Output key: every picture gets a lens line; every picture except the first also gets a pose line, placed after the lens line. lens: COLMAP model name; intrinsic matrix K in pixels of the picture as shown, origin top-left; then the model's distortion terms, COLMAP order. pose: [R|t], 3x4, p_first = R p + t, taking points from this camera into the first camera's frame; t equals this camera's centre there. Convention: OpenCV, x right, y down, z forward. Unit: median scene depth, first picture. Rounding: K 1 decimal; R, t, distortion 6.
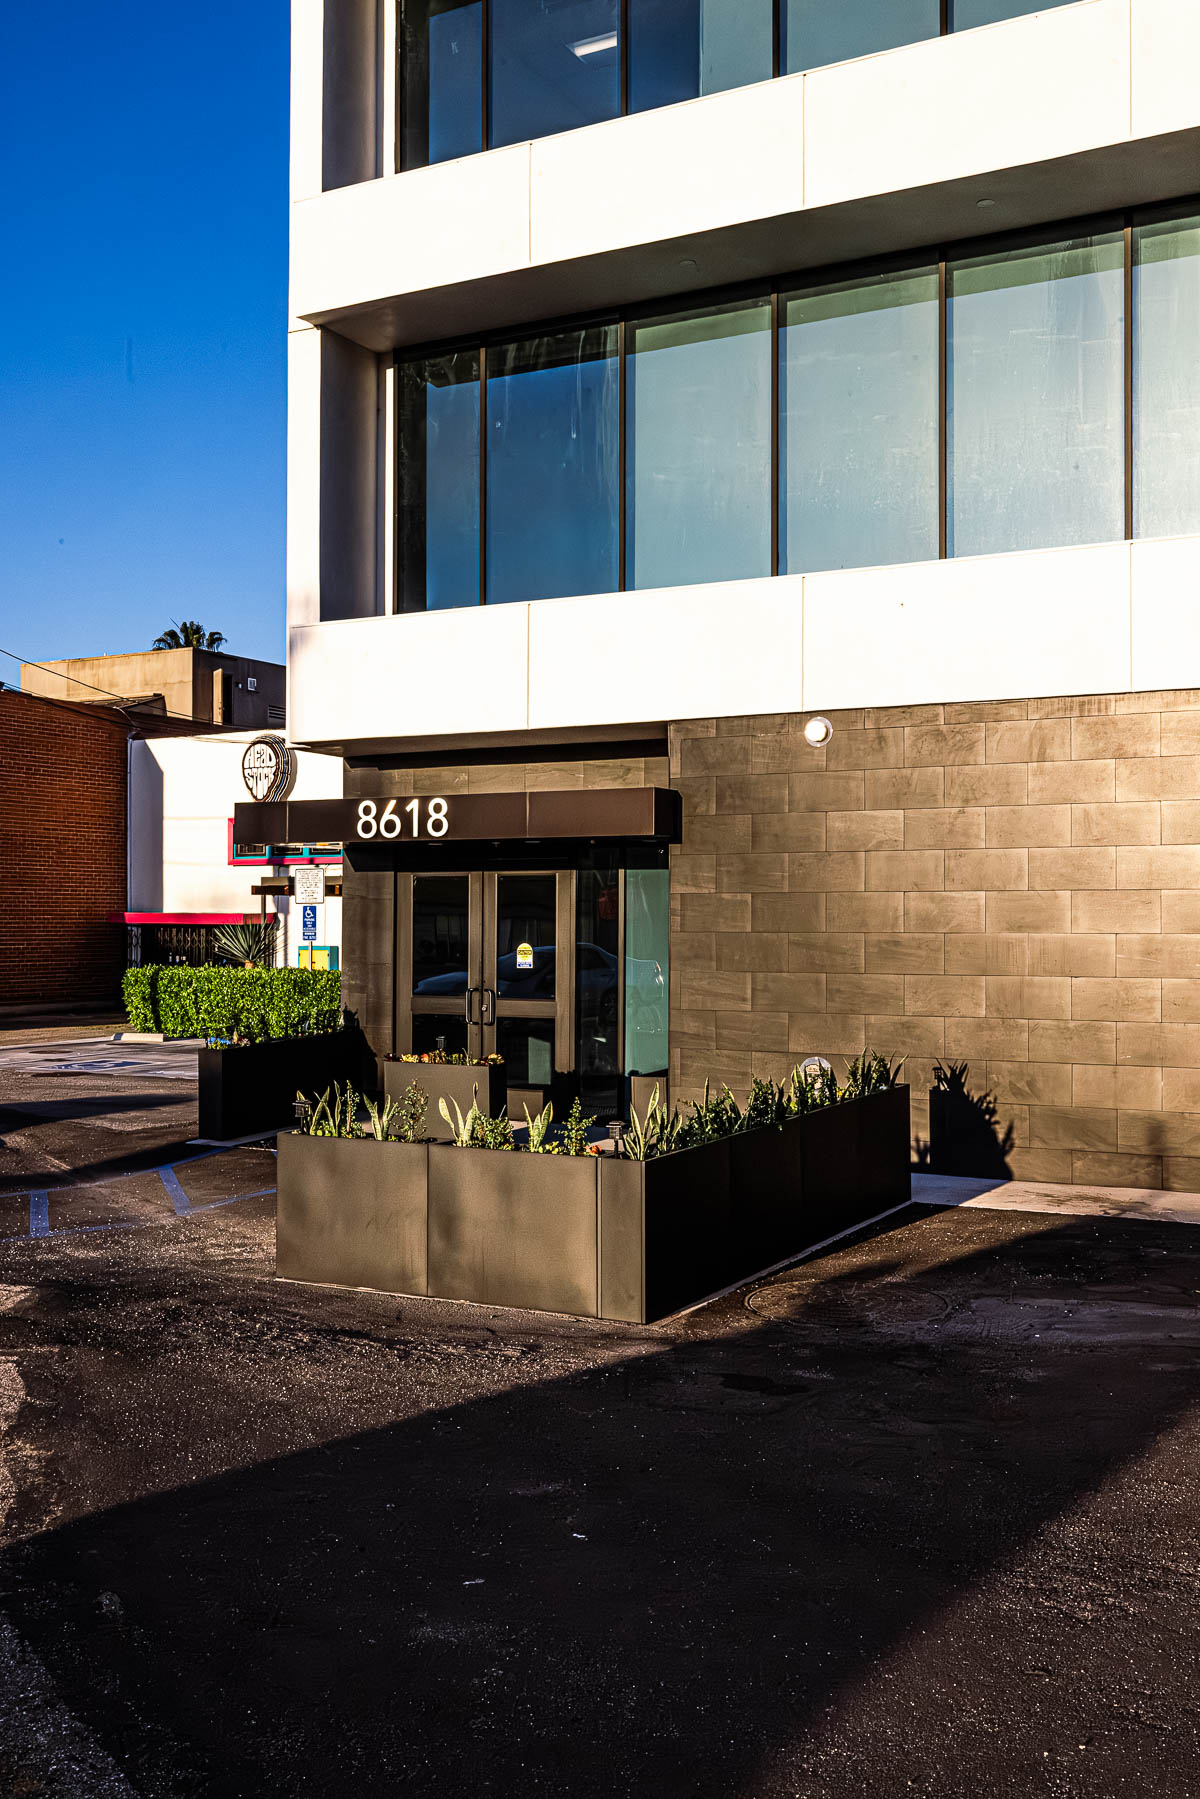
lens RADIAL K [[1815.2, 0, 606.2], [0, 1815.2, 894.0], [0, 0, 1]] dist [-0.006942, 0.000000]
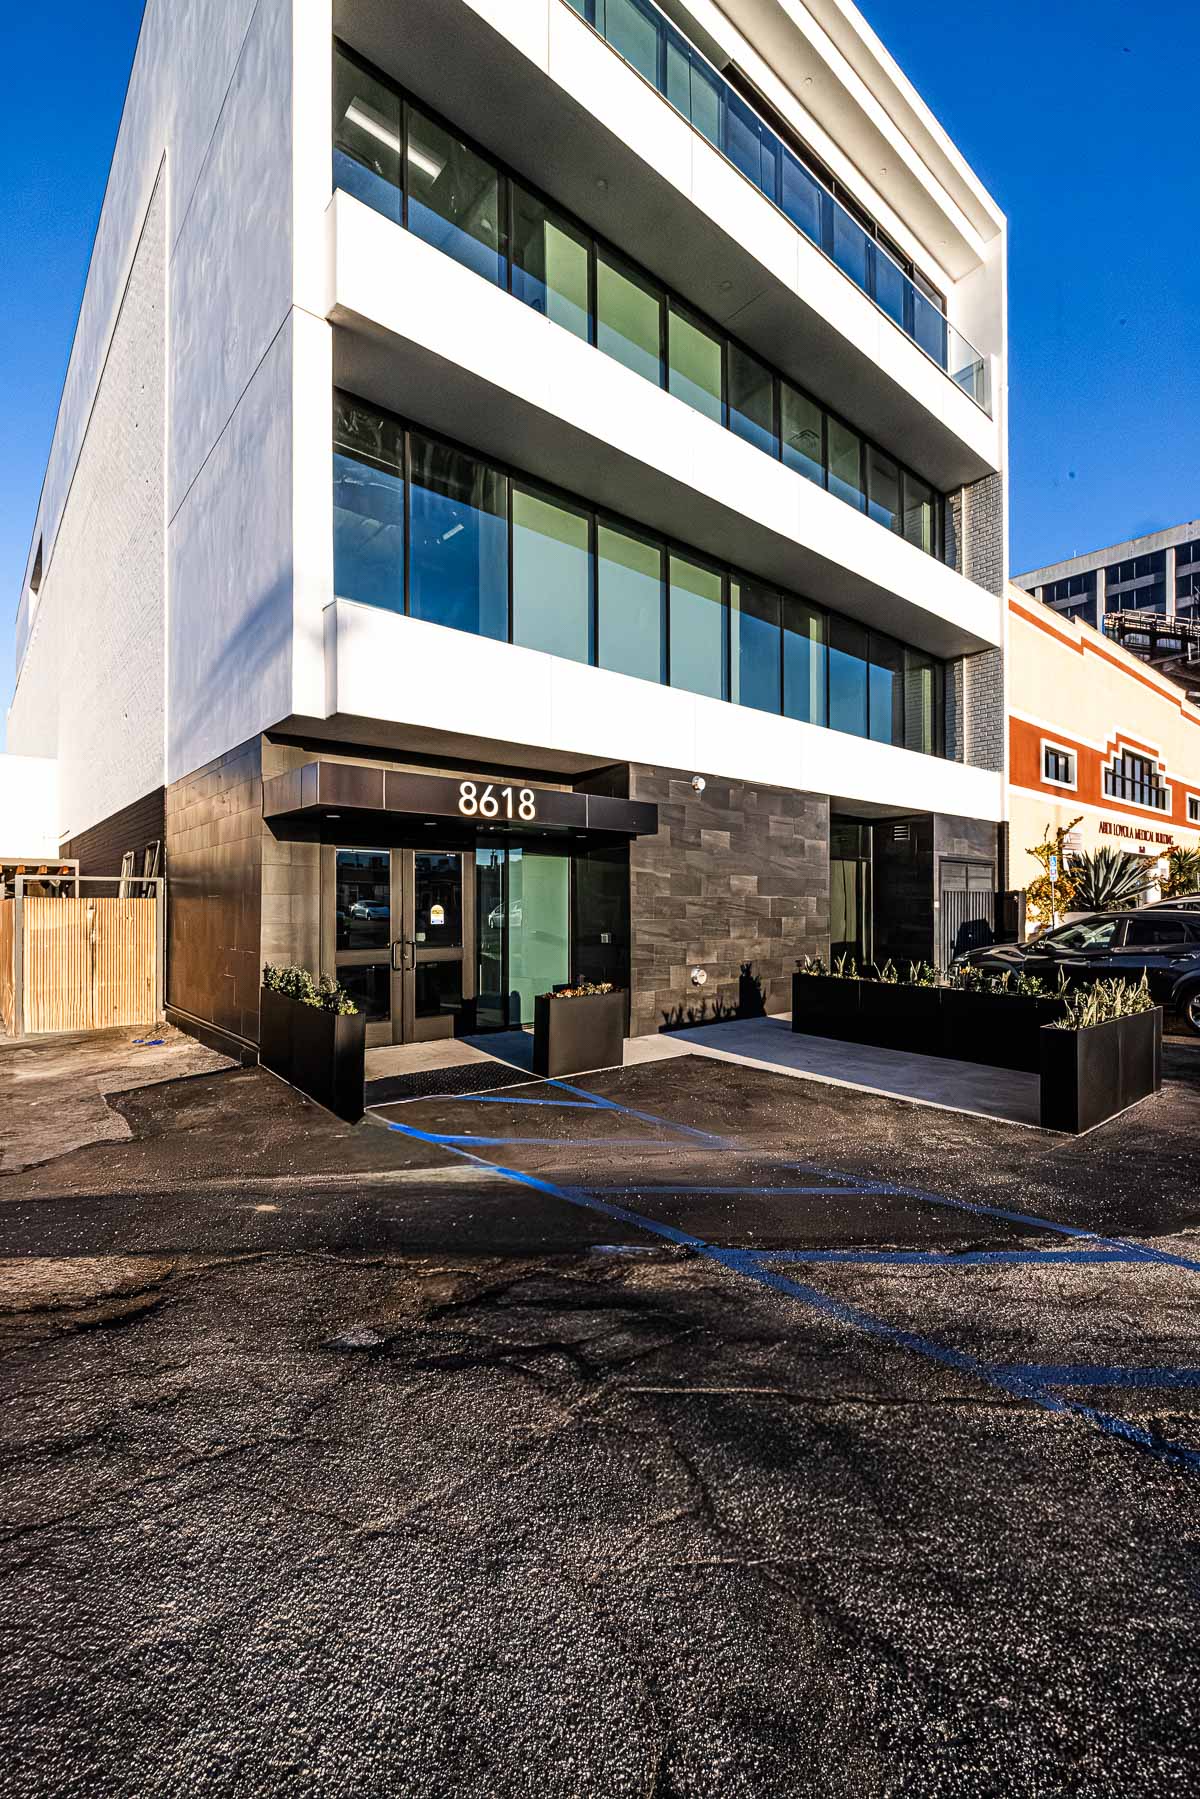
lens RADIAL K [[773.3, 0, 607.9], [0, 773.3, 901.6], [0, 0, 1]] dist [0.002712, 0.000283]
pose [[0.360031, 0.002317, 0.932937, -0.564745], [-0.009184, 0.999957, 0.001061, 0.024471], [-0.932895, -0.008950, 0.360037, 0.732673]]
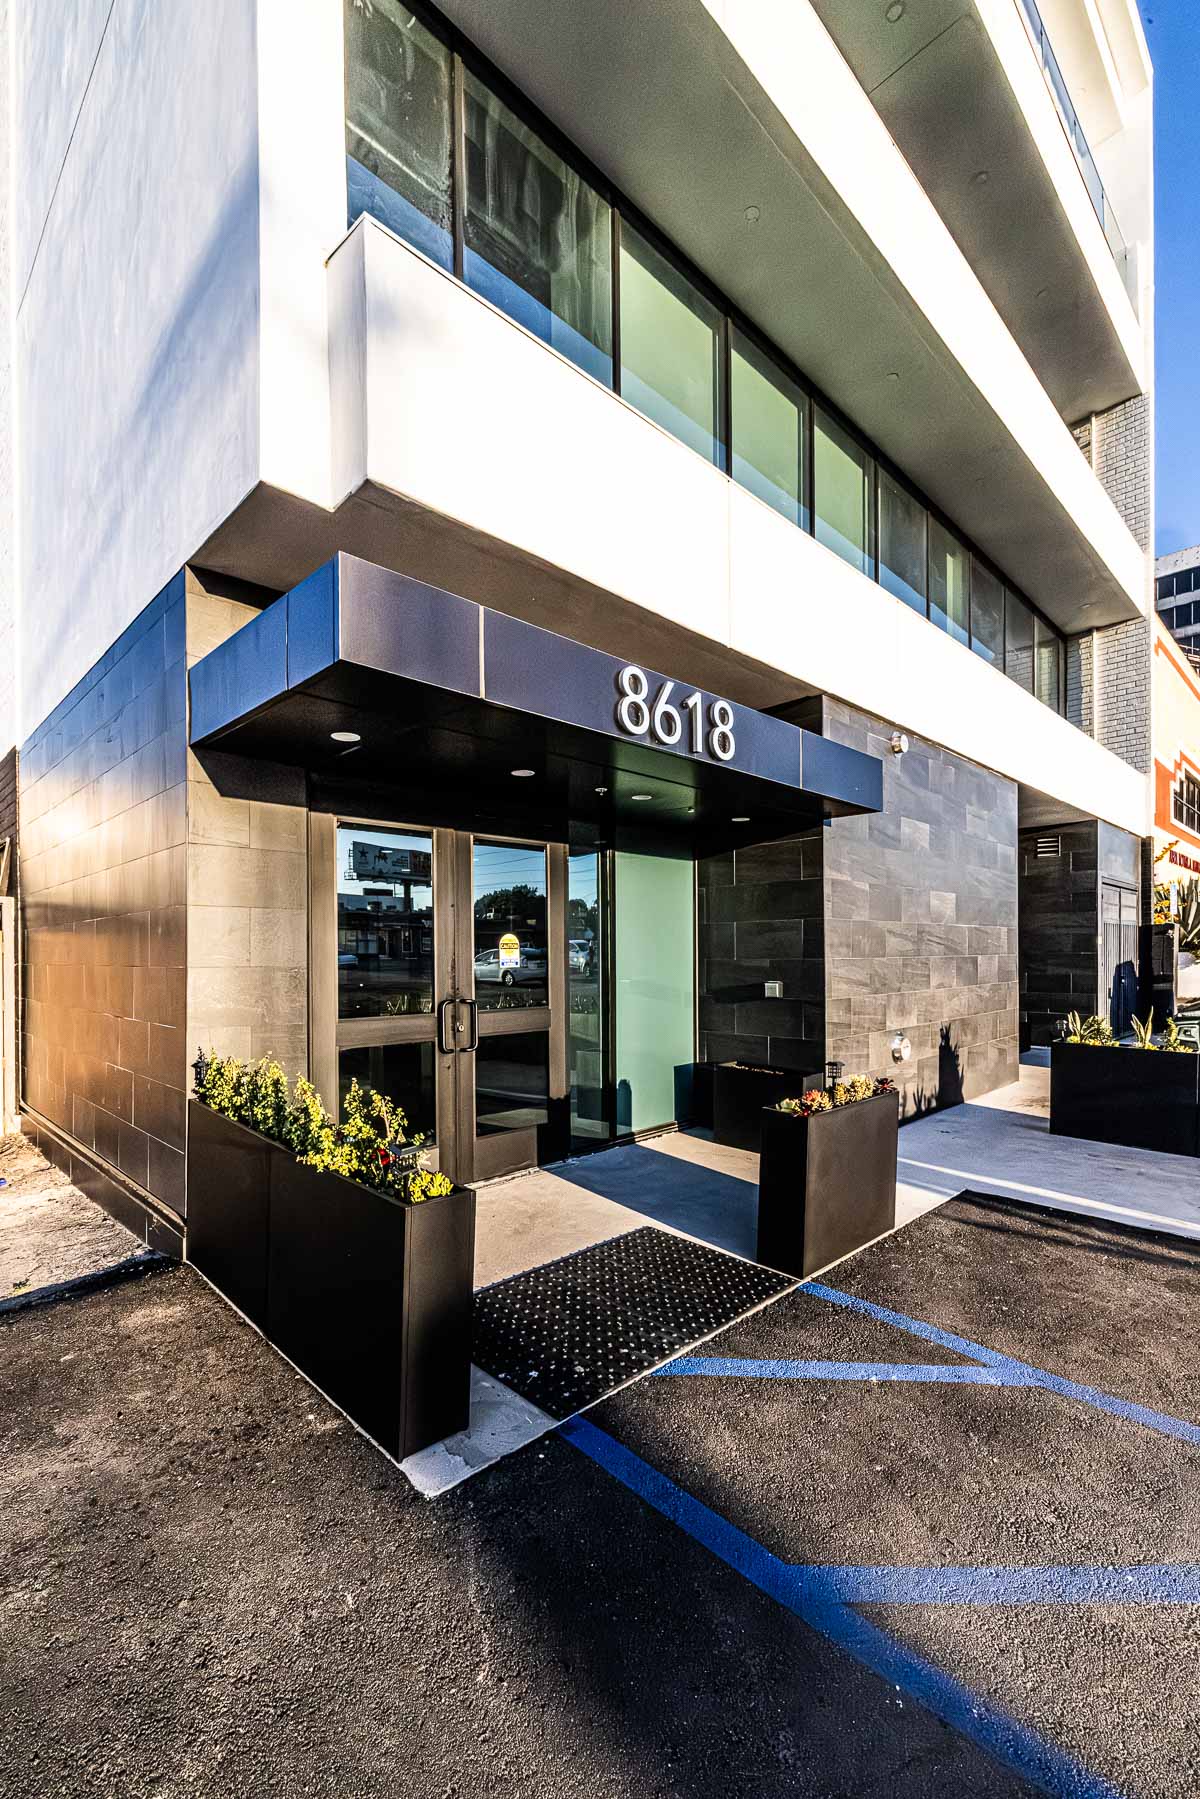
lens RADIAL K [[773.3, 0, 595.8], [0, 773.3, 953.0], [0, 0, 1]] dist [0.002712, 0.000283]
pose [[0.289129, -0.001537, 0.957289, -0.363563], [-0.002331, 0.999995, 0.002309, 0.036520], [-0.957287, -0.002899, 0.289124, 0.939815]]
